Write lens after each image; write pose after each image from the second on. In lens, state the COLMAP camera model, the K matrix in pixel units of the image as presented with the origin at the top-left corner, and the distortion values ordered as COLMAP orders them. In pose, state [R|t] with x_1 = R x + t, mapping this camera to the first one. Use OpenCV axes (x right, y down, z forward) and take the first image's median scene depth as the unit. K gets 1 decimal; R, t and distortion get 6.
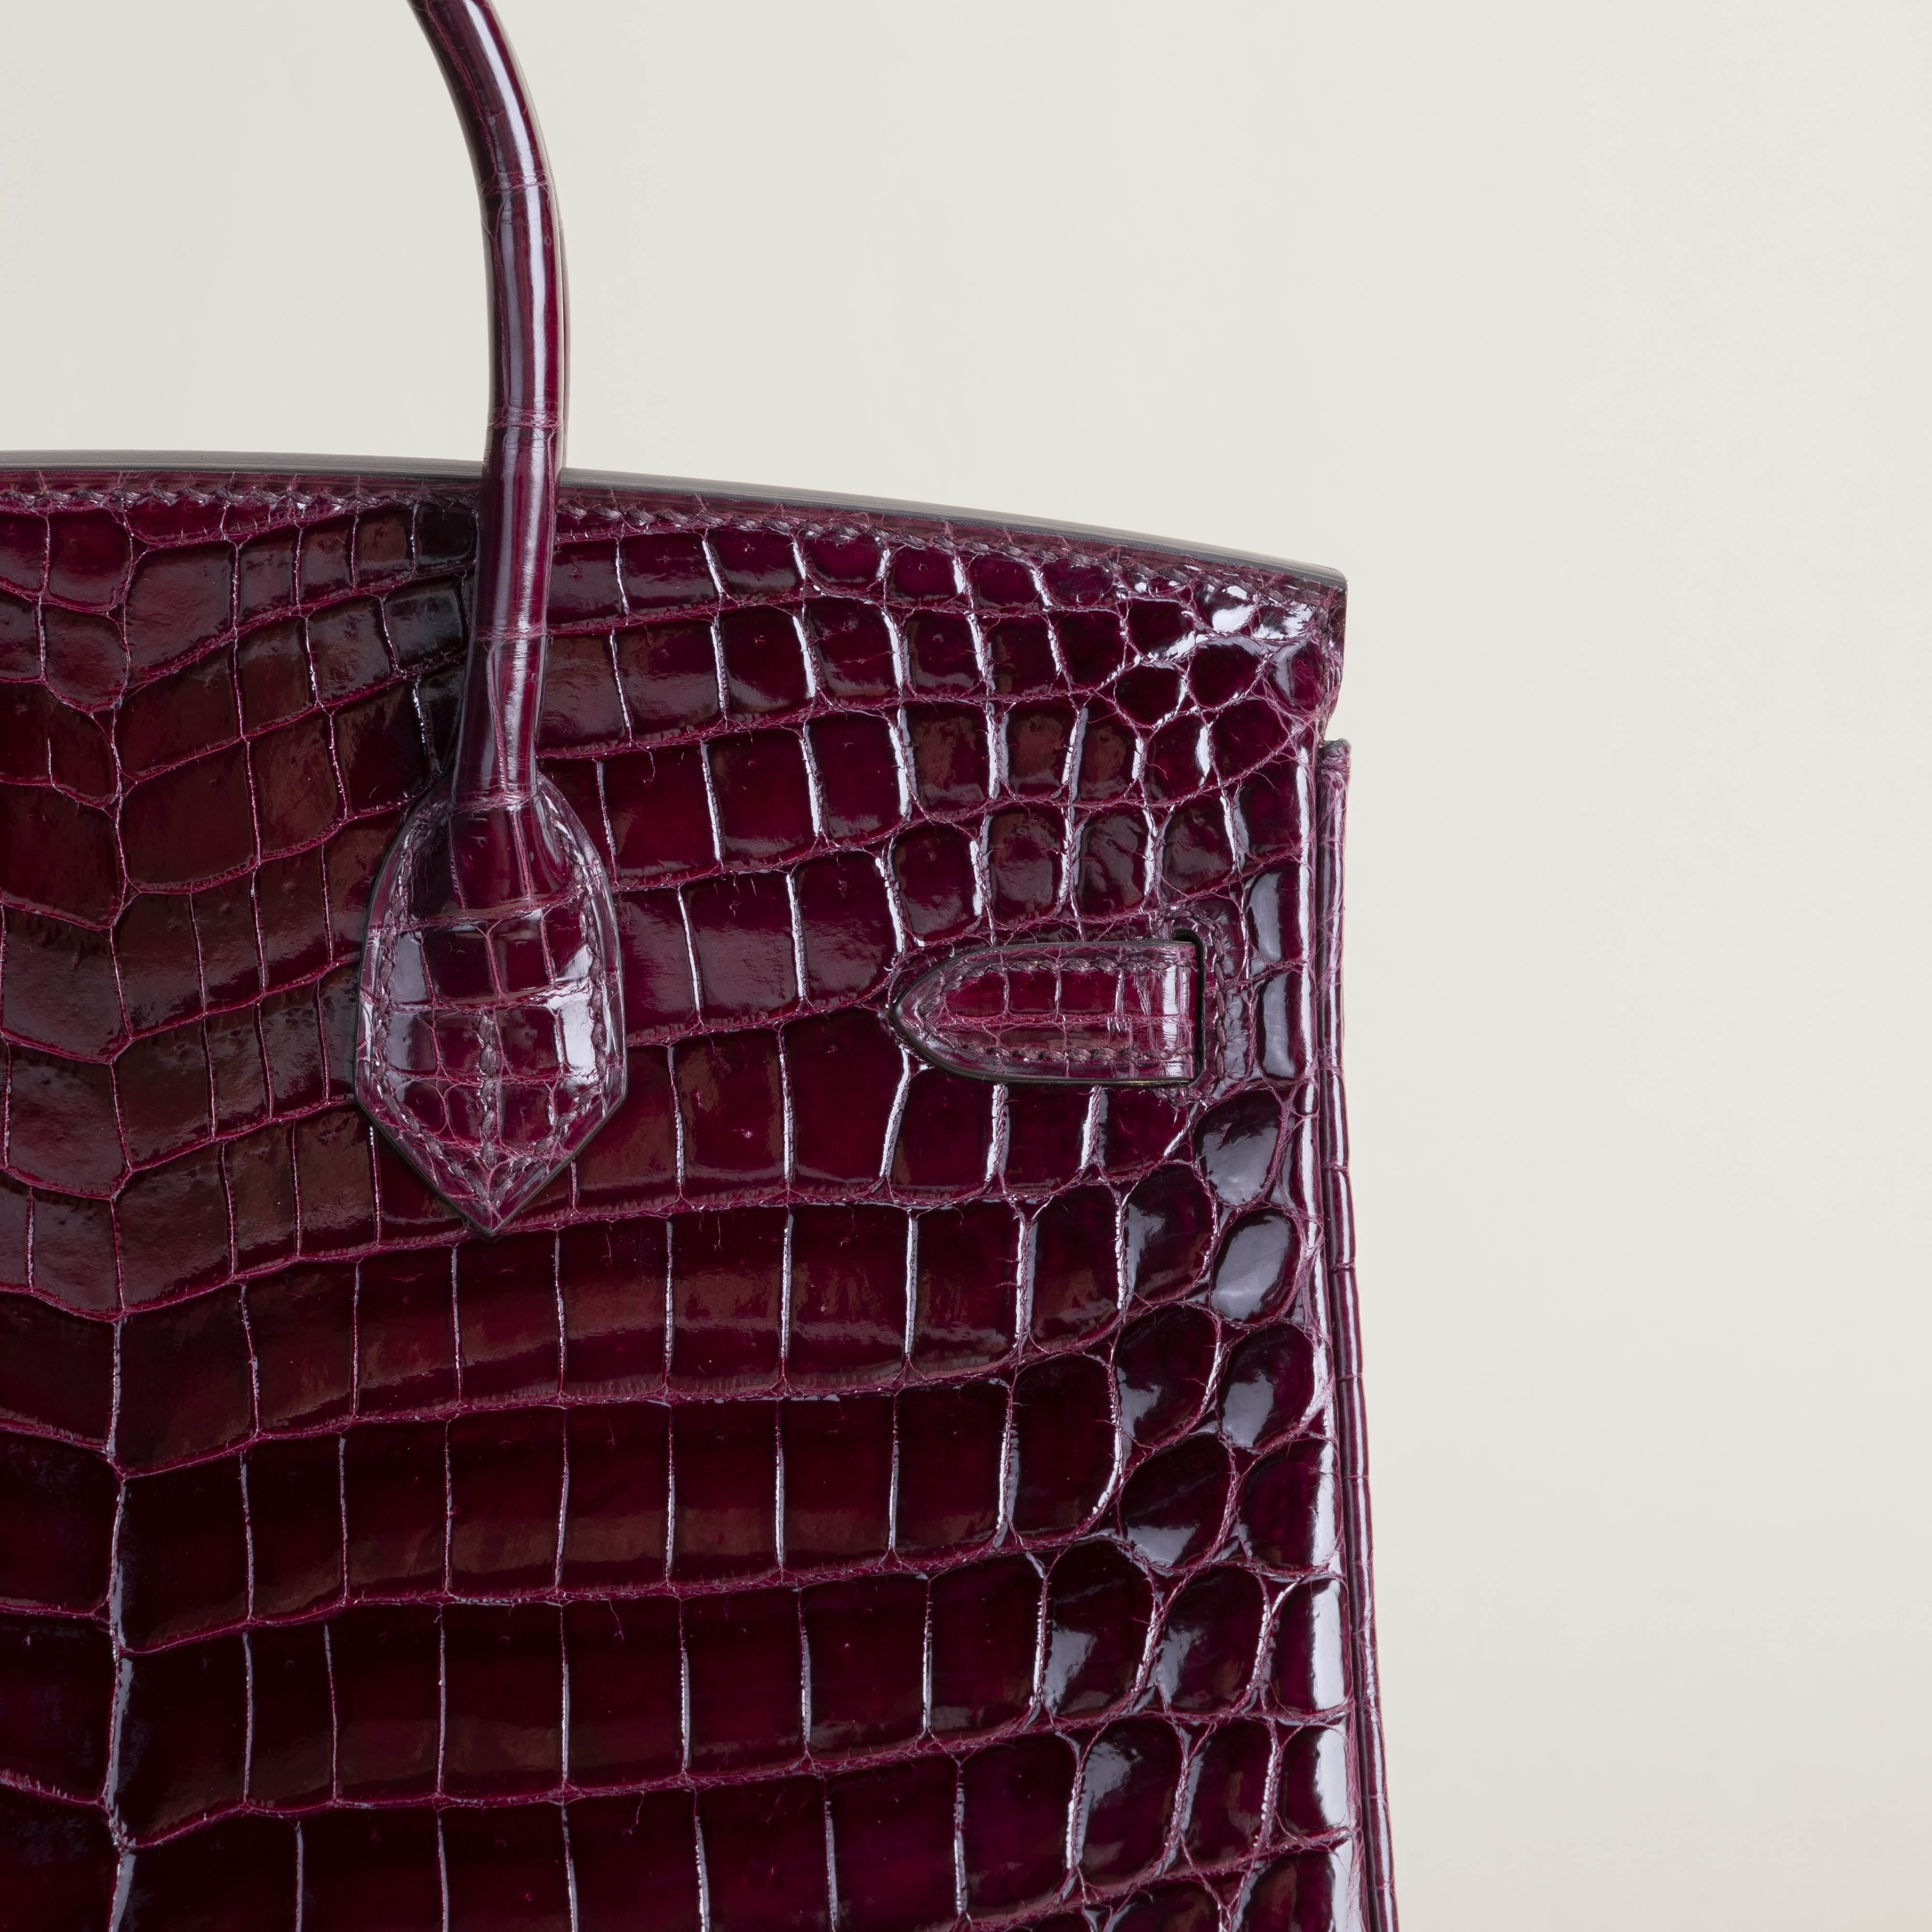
lens RADIAL K [[8002.3, 0, 965.5], [0, 8002.3, 968.0], [0, 0, 1]] dist [0.189297, 0.000000]
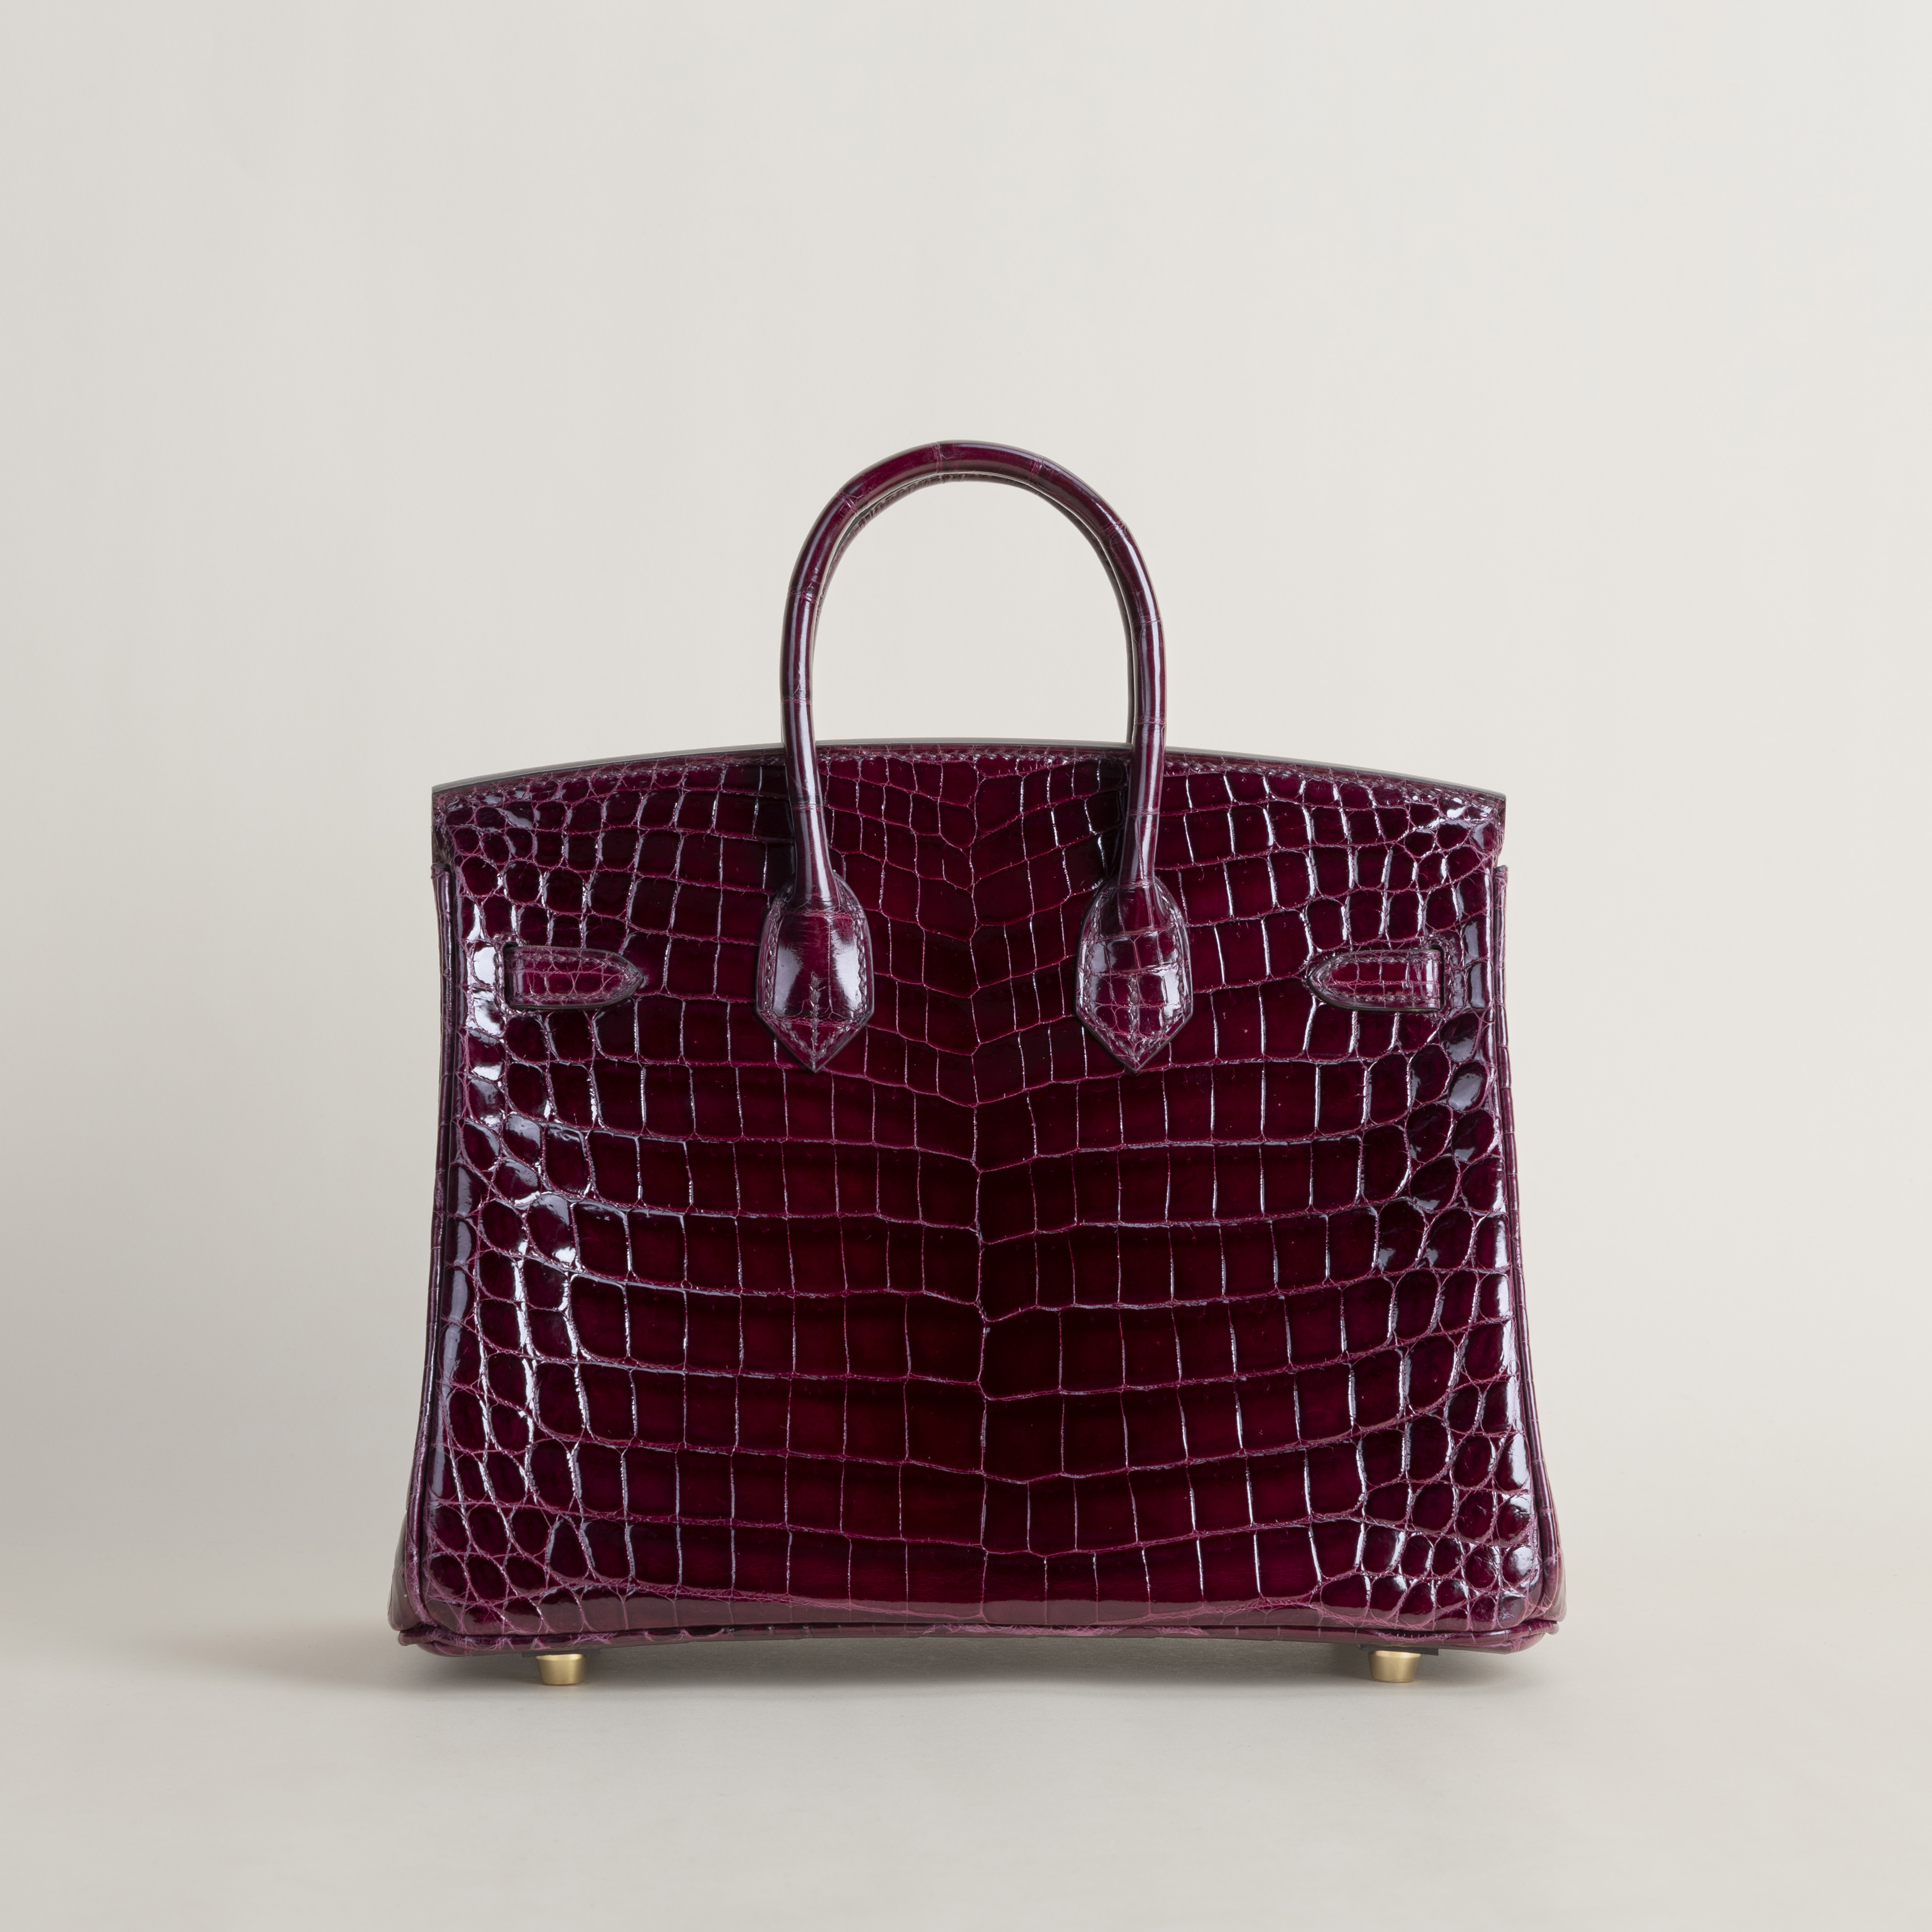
lens RADIAL K [[8002.3, 0, 965.9], [0, 8002.3, 960.1], [0, 0, 1]] dist [0.189297, 0.000000]
pose [[0.999883, 0.000332, -0.015284, -0.072115], [-0.001698, 0.995989, -0.089457, 0.205183], [0.015193, 0.089473, 0.995873, -1.283657]]
